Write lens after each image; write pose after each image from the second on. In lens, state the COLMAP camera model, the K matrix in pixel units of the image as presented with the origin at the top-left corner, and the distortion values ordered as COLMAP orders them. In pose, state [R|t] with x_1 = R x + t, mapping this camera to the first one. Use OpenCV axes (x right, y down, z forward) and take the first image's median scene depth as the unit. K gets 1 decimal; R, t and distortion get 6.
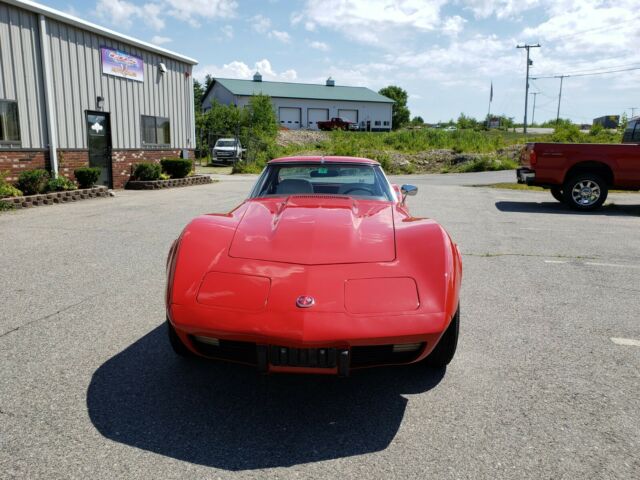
lens RADIAL K [[515.6, 0, 306.8], [0, 515.6, 244.0], [0, 0, 1]] dist [-0.019976, 0.016557]
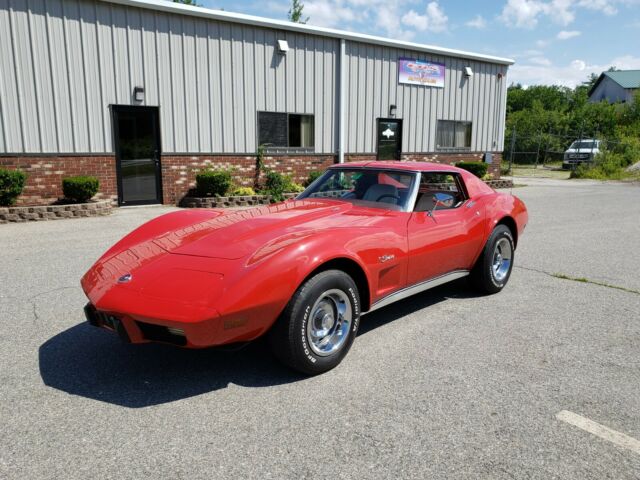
lens RADIAL K [[515.6, 0, 306.8], [0, 515.6, 244.0], [0, 0, 1]] dist [-0.019976, 0.016557]
pose [[0.782609, 0.102241, -0.614060, 0.145146], [-0.104873, 0.993976, 0.031837, -0.008290], [0.613616, 0.039482, 0.788617, 0.034028]]
